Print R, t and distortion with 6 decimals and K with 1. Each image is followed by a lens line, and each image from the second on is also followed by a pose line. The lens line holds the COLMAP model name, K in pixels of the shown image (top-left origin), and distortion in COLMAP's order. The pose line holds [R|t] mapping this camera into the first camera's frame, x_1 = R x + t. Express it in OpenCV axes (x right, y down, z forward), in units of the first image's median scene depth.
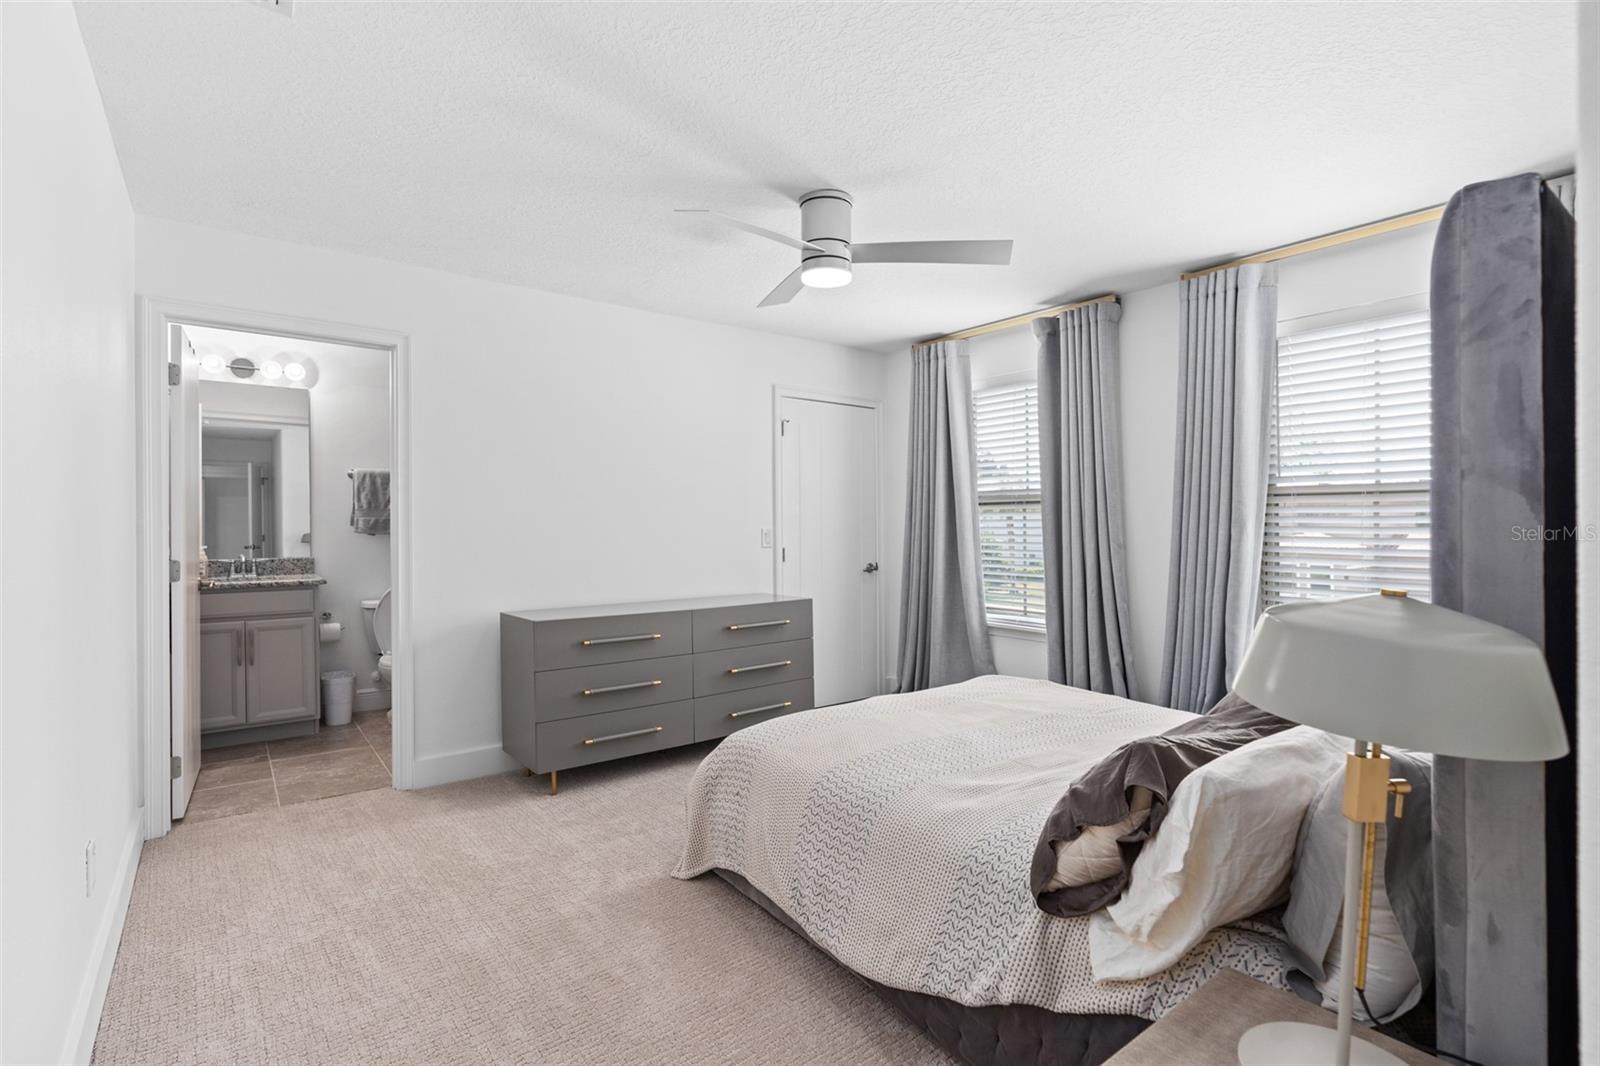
lens RADIAL K [[742.7, 0, 801.9], [0, 742.7, 538.1], [0, 0, 1]] dist [-0.005570, -0.000393]
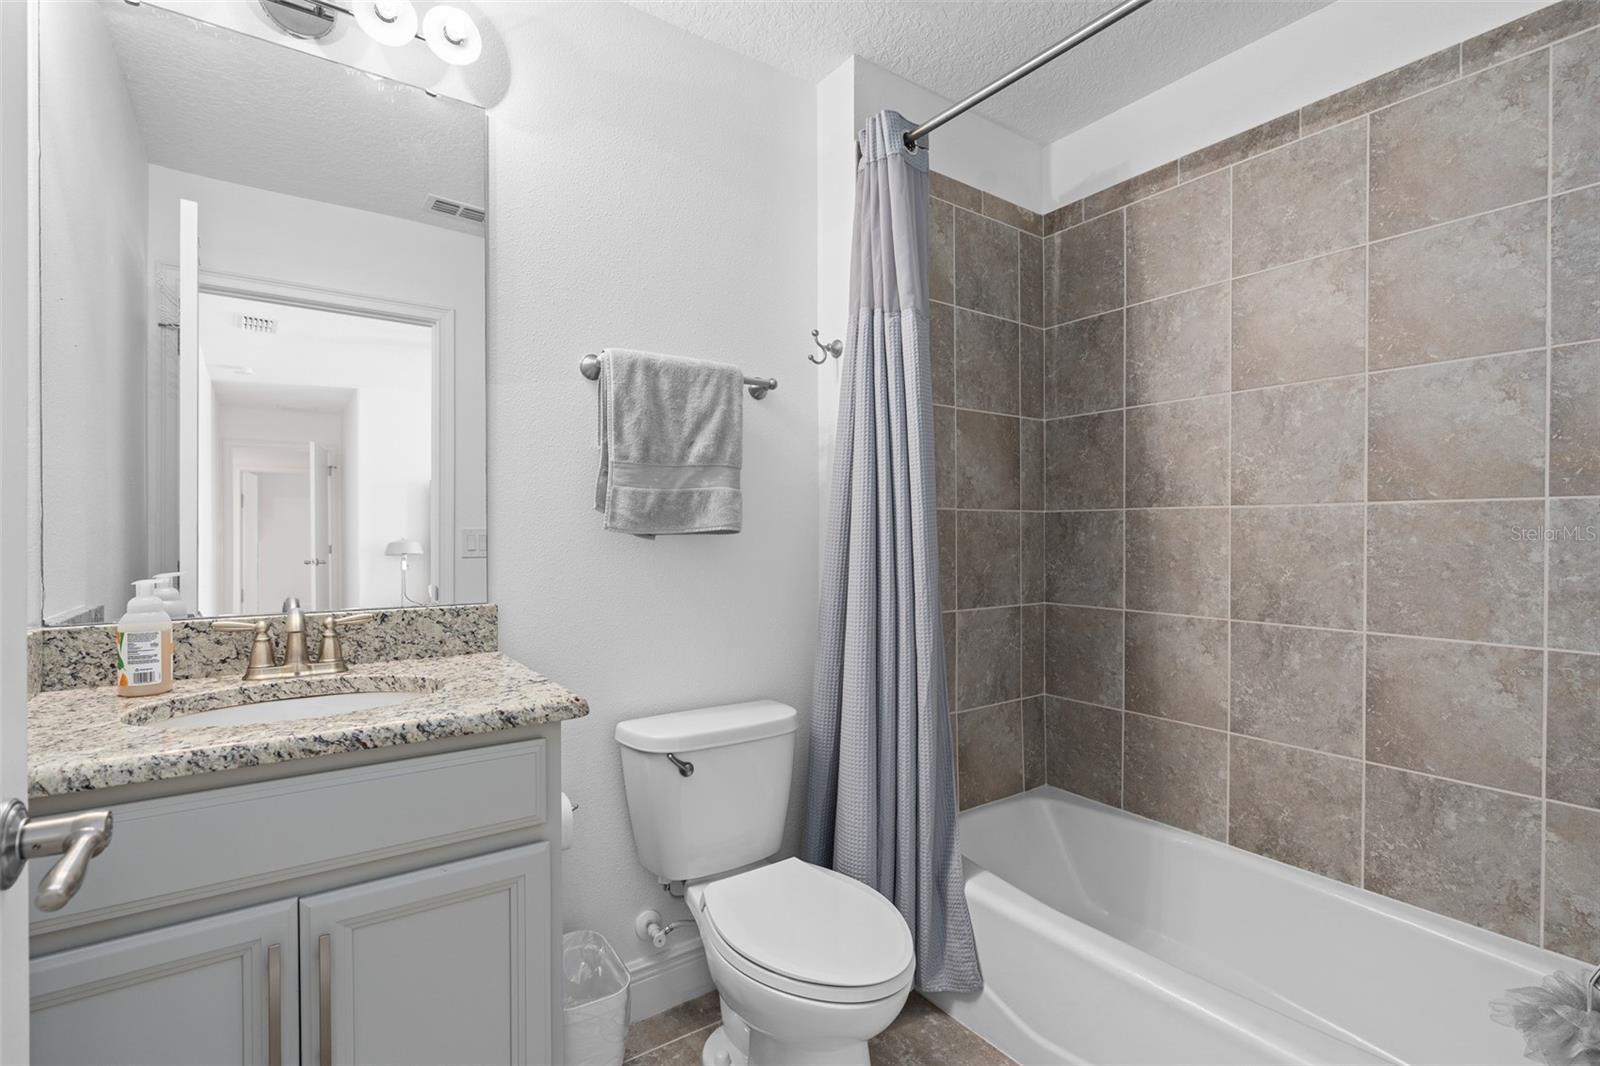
lens RADIAL K [[742.7, 0, 798.8], [0, 742.7, 531.4], [0, 0, 1]] dist [-0.005570, -0.000393]
pose [[0.998282, -0.007037, -0.058168, -0.493782], [0.005830, 0.999765, -0.020901, 0.000998], [0.058301, 0.020526, 0.998088, 0.658464]]
